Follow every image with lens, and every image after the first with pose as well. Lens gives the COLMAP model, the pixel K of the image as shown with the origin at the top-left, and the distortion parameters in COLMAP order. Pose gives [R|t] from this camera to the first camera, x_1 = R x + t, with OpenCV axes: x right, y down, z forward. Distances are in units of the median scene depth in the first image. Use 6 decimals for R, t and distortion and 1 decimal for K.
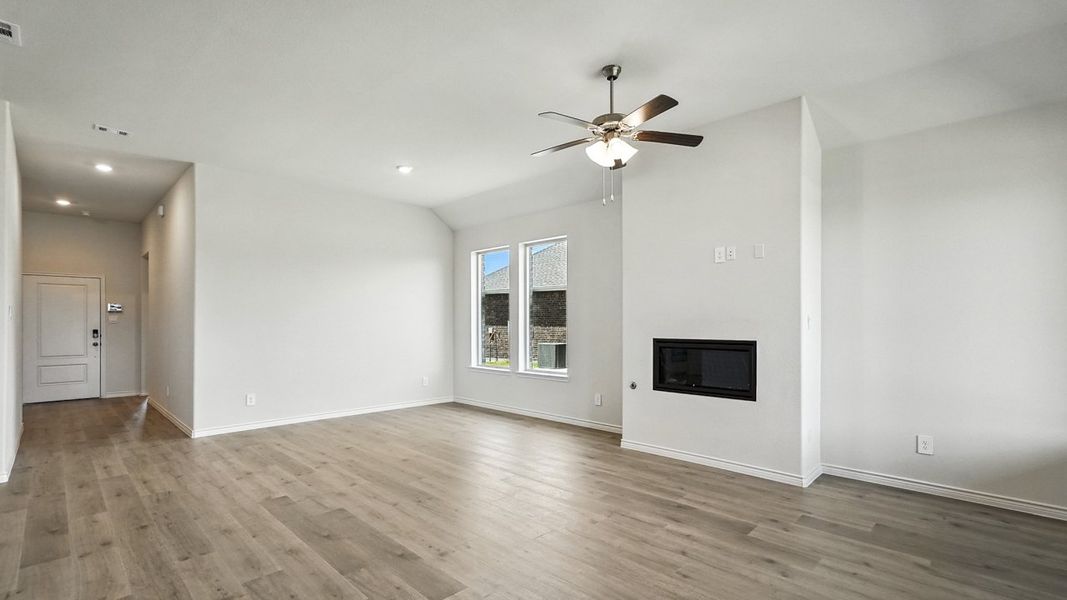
lens RADIAL K [[481.1, 0, 530.0], [0, 481.1, 323.4], [0, 0, 1]] dist [-0.001271, 0.000823]
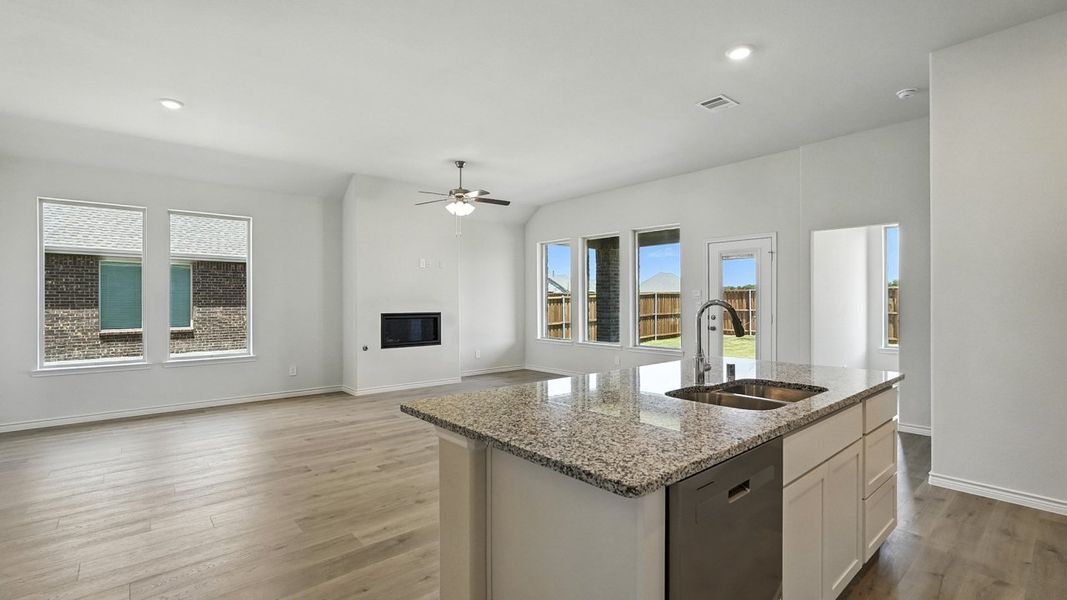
lens RADIAL K [[481.1, 0, 523.8], [0, 481.1, 301.0], [0, 0, 1]] dist [-0.001271, 0.000823]
pose [[0.088895, 0.001899, 0.996039, -1.220081], [0.005180, 0.999984, -0.002369, -0.000554], [-0.996028, 0.005370, 0.088884, 0.462079]]
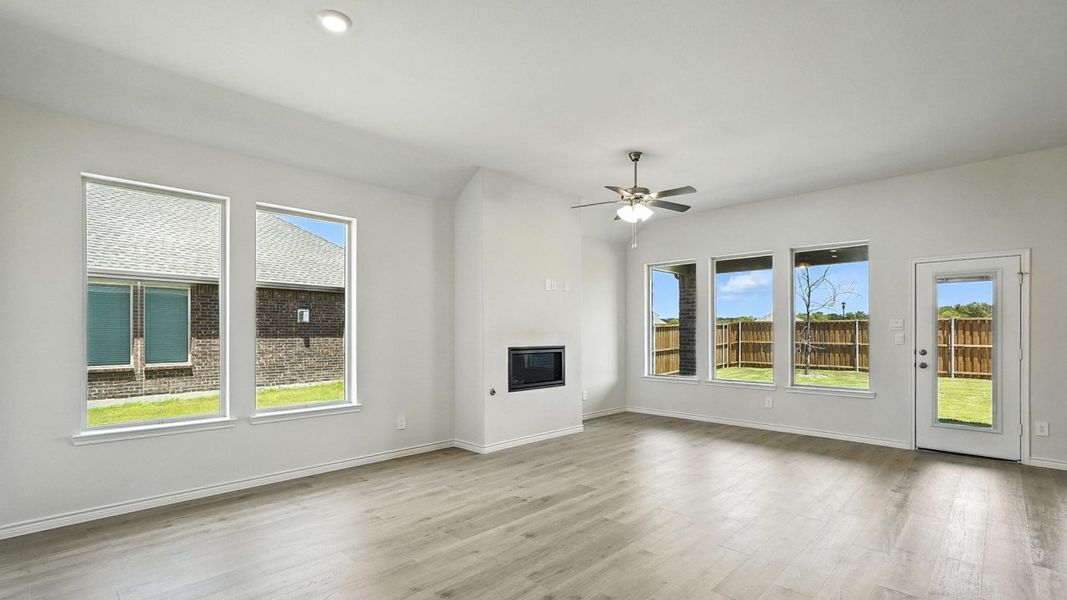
lens RADIAL K [[481.1, 0, 526.8], [0, 481.1, 333.7], [0, 0, 1]] dist [-0.001271, 0.000823]
pose [[0.006174, -0.000755, 0.999981, -0.941040], [0.003718, 0.999993, 0.000732, -0.002361], [-0.999974, 0.003713, 0.006177, 0.998092]]
